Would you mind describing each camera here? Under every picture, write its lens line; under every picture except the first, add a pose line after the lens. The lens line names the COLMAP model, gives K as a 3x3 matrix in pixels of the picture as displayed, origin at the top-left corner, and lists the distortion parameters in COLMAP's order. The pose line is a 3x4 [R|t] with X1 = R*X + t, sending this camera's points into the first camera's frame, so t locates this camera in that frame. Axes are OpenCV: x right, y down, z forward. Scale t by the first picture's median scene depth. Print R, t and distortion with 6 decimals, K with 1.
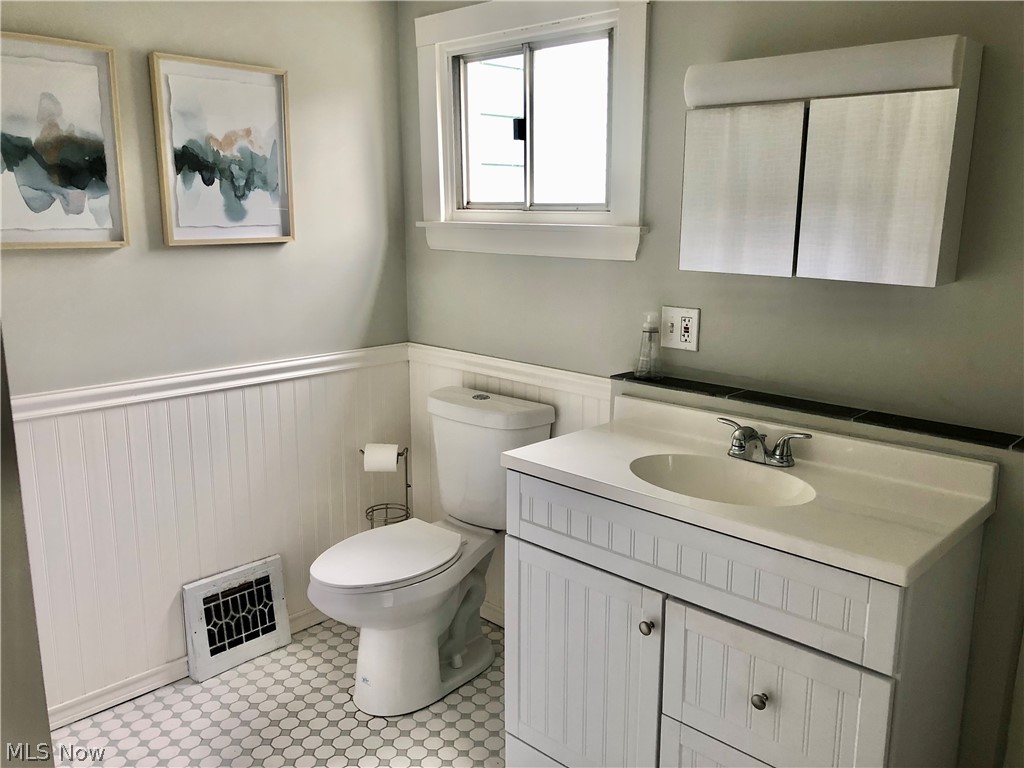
lens RADIAL K [[838.4, 0, 506.5], [0, 838.4, 387.8], [0, 0, 1]] dist [0.039249, -0.034860]
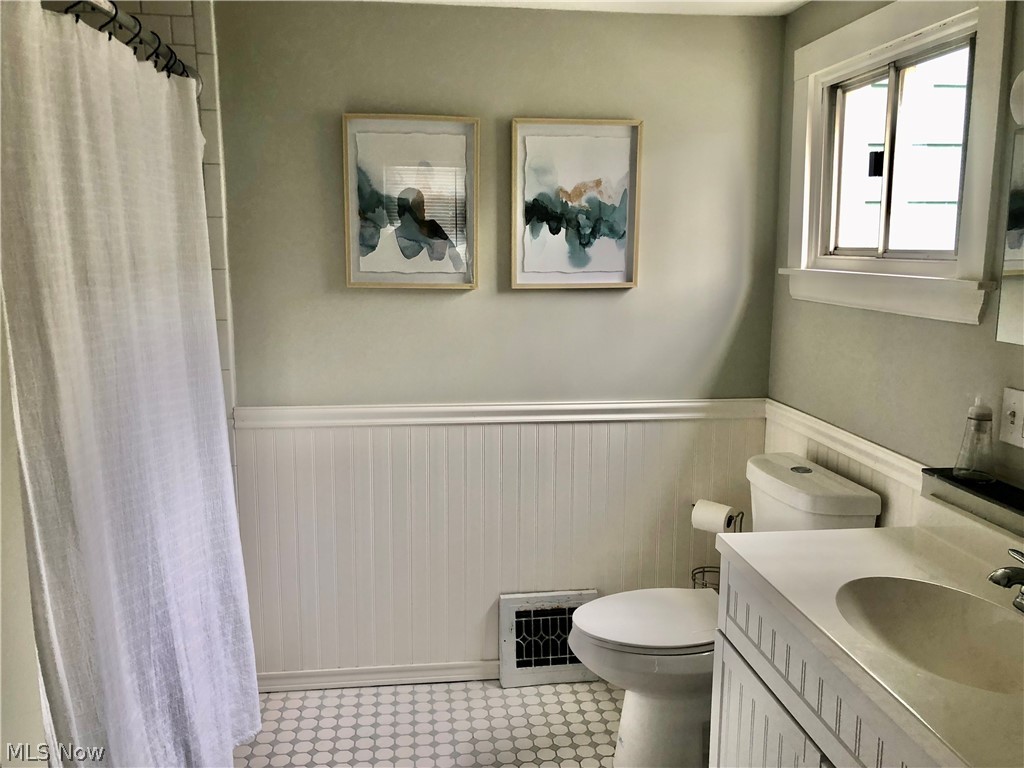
lens RADIAL K [[838.4, 0, 513.2], [0, 838.4, 386.2], [0, 0, 1]] dist [0.039249, -0.034860]
pose [[0.784327, 0.103471, -0.611657, 0.283956], [-0.131905, 0.991261, -0.001454, -0.037056], [0.606162, 0.081821, 0.791122, 0.128285]]
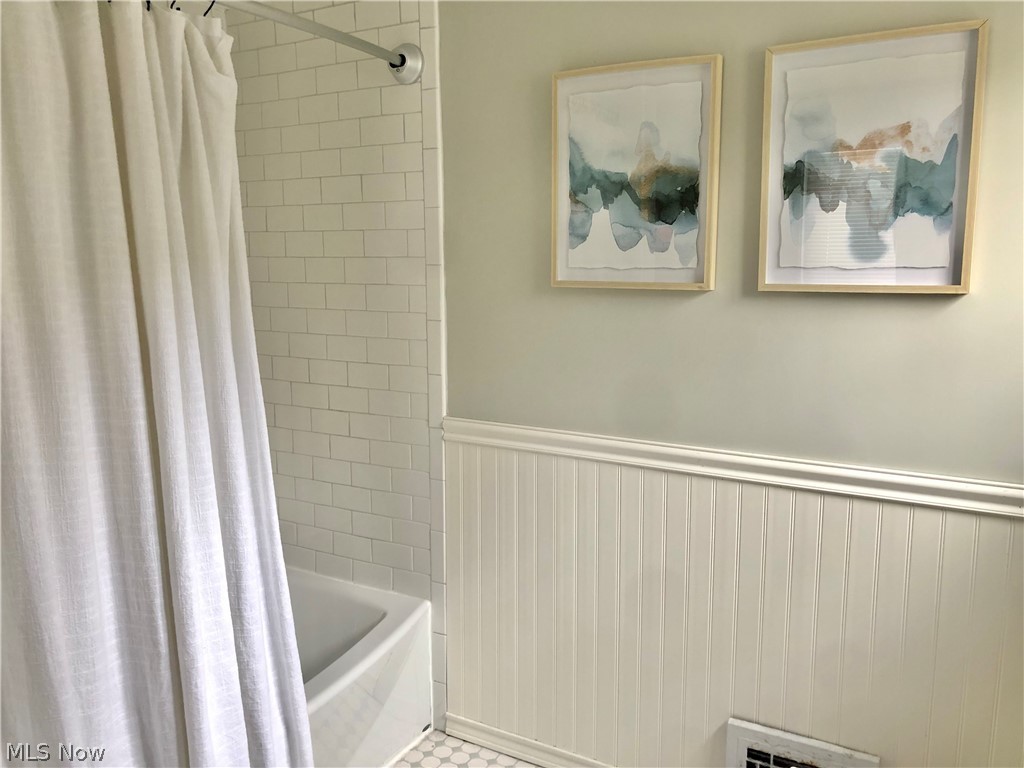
lens RADIAL K [[838.4, 0, 503.8], [0, 838.4, 374.3], [0, 0, 1]] dist [0.039249, -0.034860]
pose [[0.254164, 0.138172, -0.957240, 0.287383], [-0.194640, 0.976800, 0.089315, -0.113217], [0.947373, 0.163616, 0.275161, 0.555918]]
